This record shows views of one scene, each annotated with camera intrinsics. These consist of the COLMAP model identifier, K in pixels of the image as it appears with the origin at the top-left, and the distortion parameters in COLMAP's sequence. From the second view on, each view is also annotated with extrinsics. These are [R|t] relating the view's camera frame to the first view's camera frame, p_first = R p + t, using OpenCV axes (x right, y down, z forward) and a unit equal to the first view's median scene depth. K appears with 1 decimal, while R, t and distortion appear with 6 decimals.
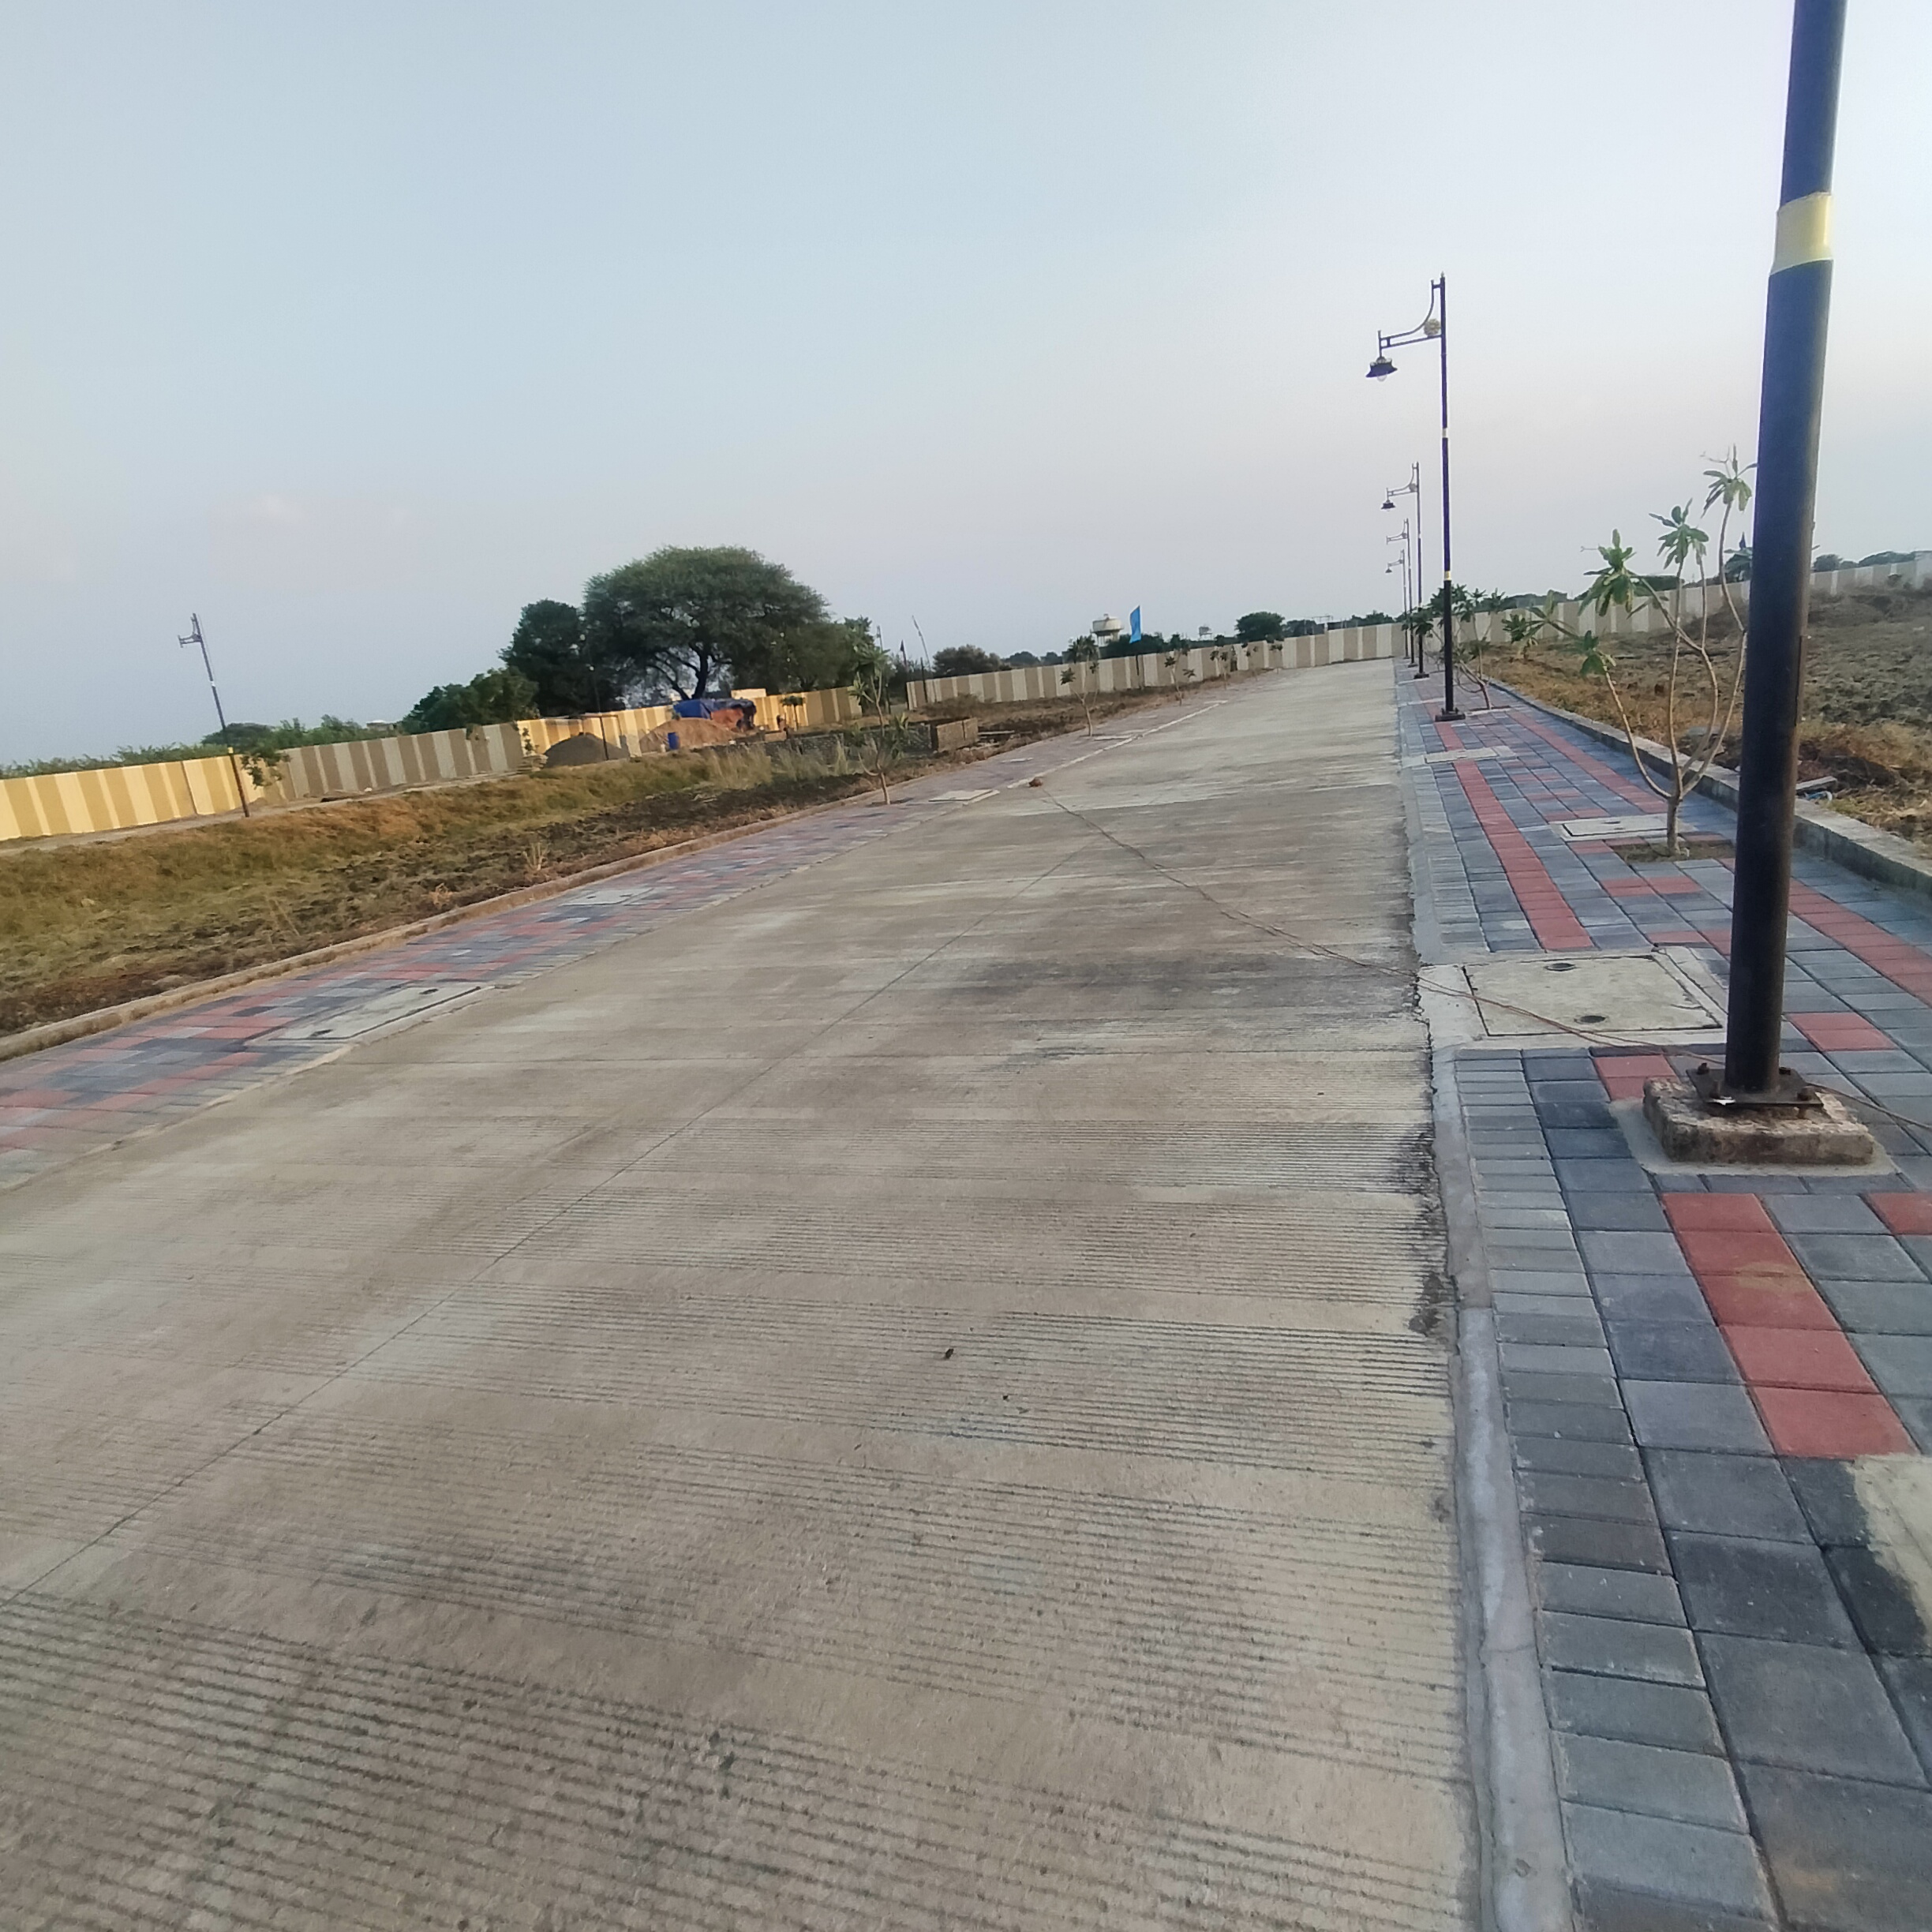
lens RADIAL K [[1197.0, 0, 955.3], [0, 1197.0, 973.5], [0, 0, 1]] dist [-0.031750, 0.032663]
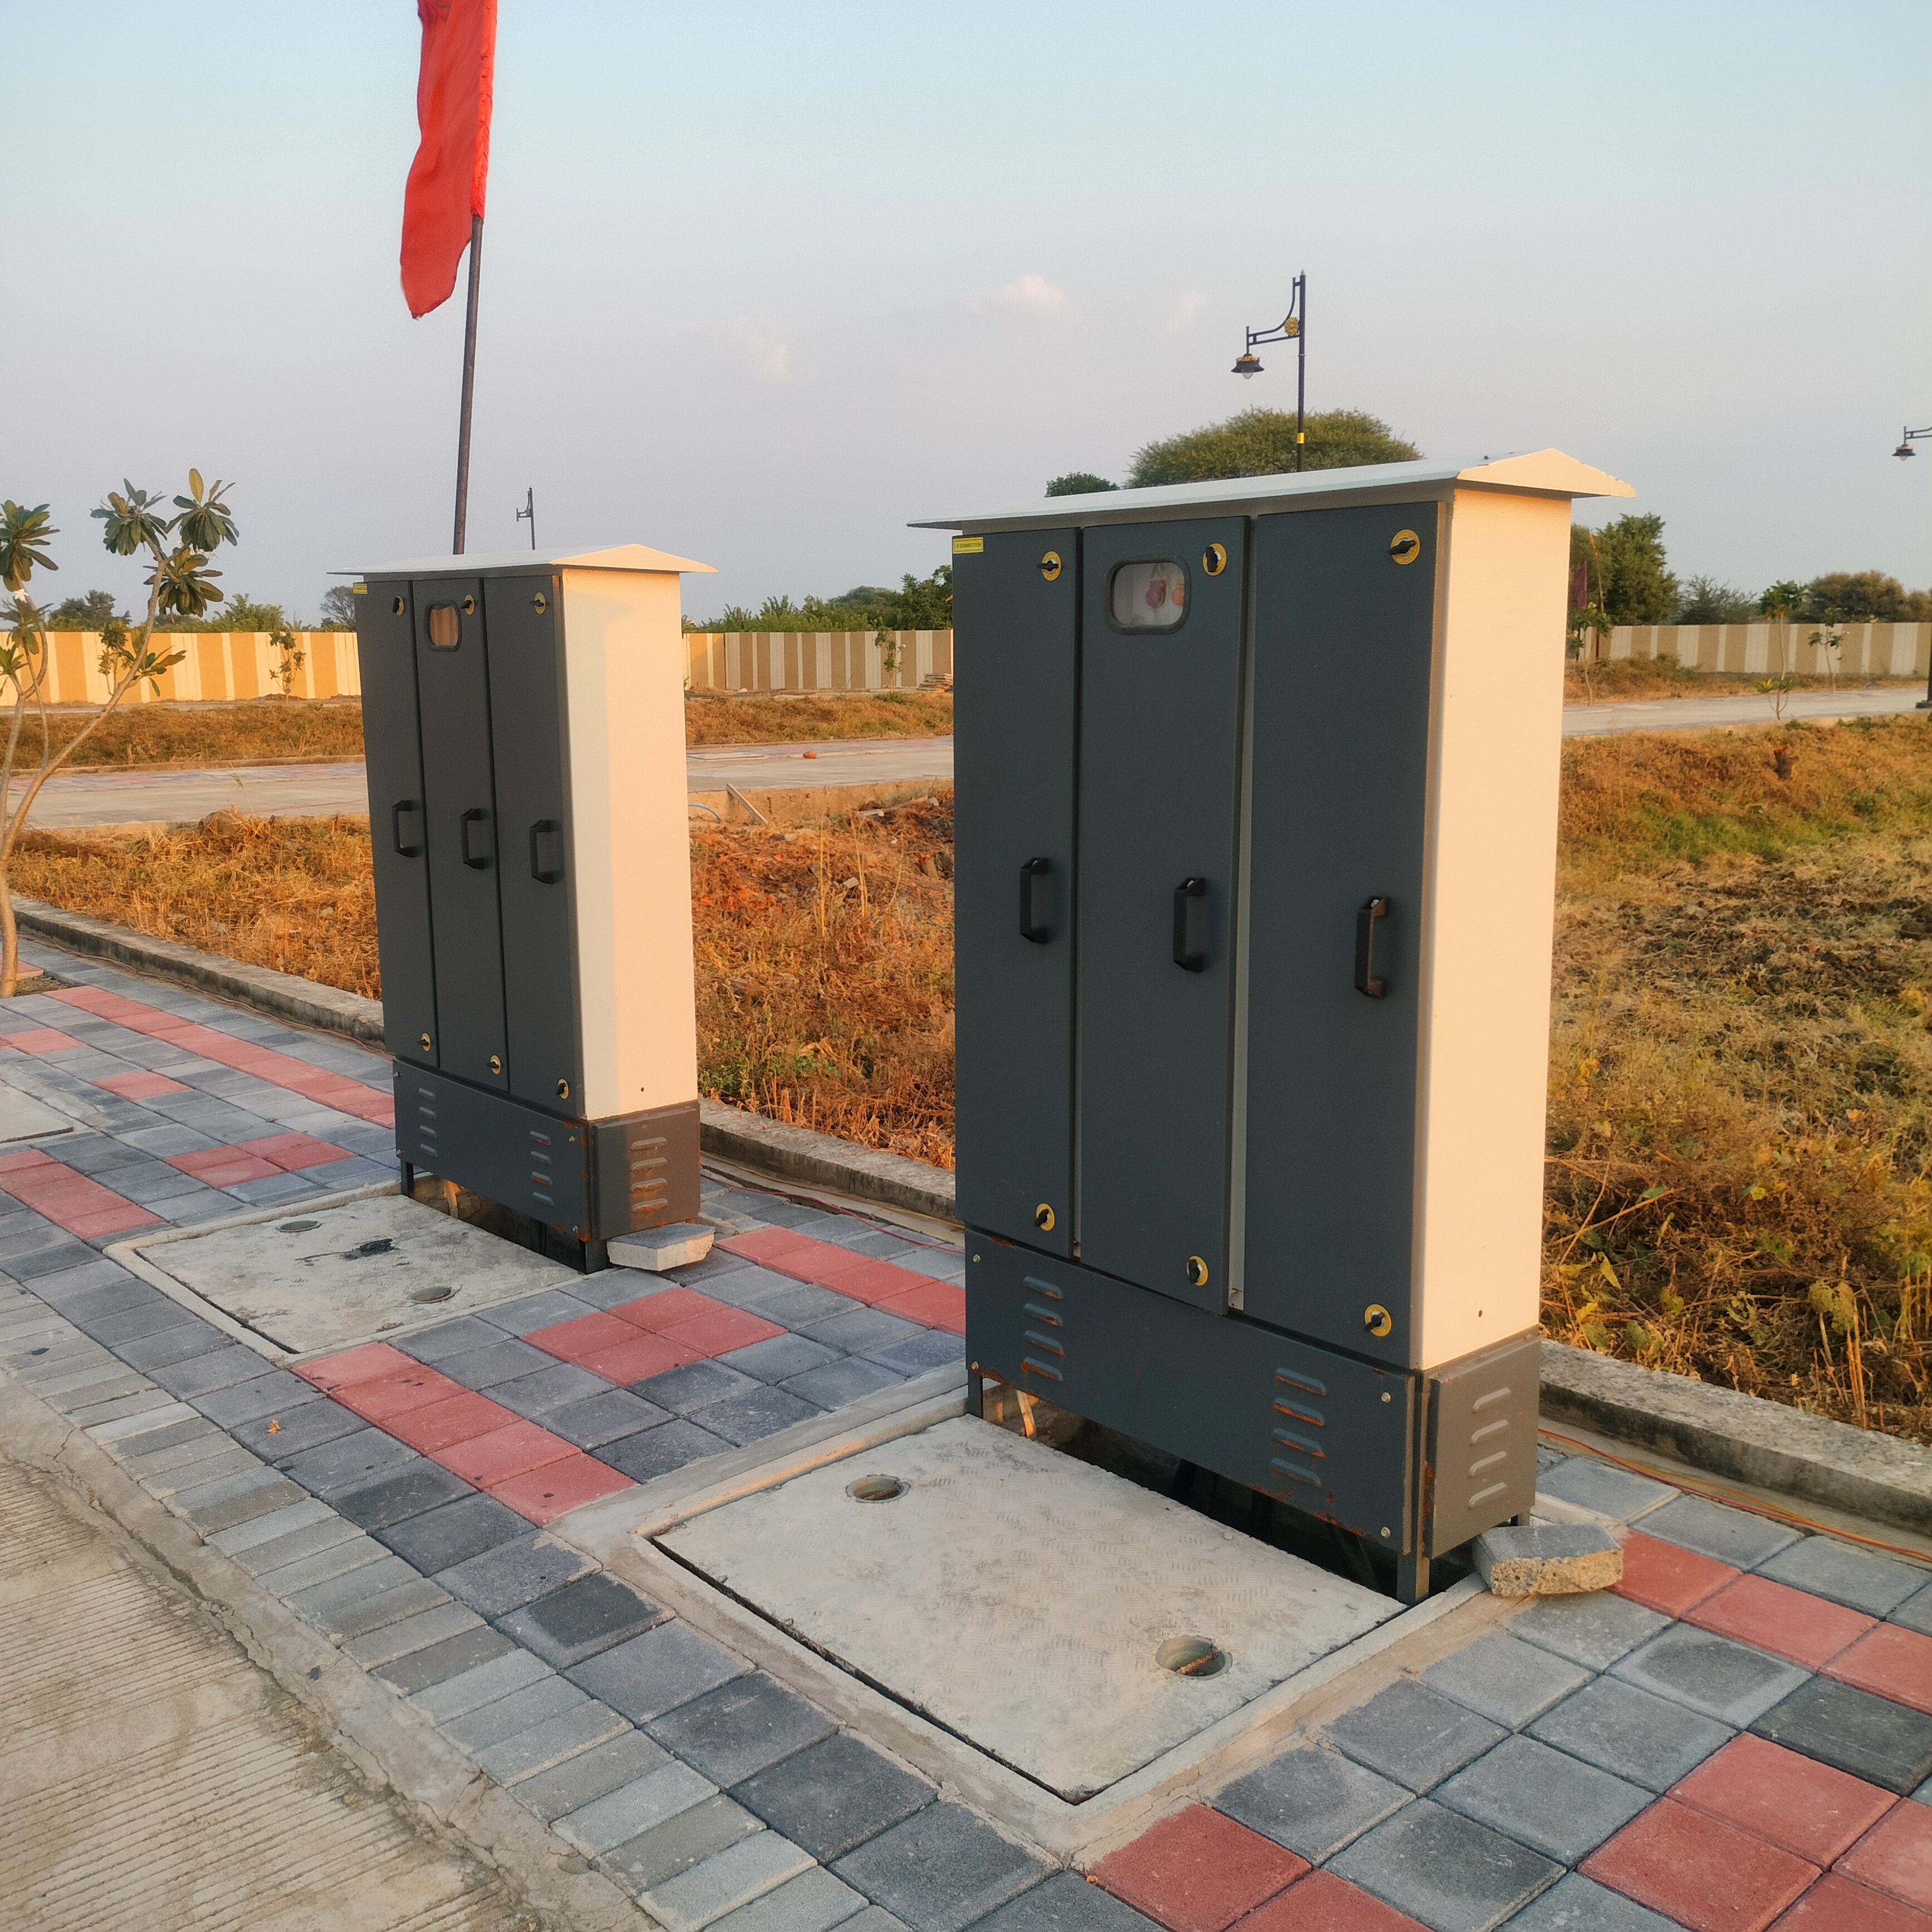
lens RADIAL K [[1908.3, 0, 956.0], [0, 1908.3, 970.3], [0, 0, 1]] dist [0.080220, -0.146386]
pose [[0.866907, 0.183505, -0.463463, 0.454742], [-0.200582, 0.979595, 0.012676, -0.007524], [0.456333, 0.081974, 0.886025, -0.195510]]
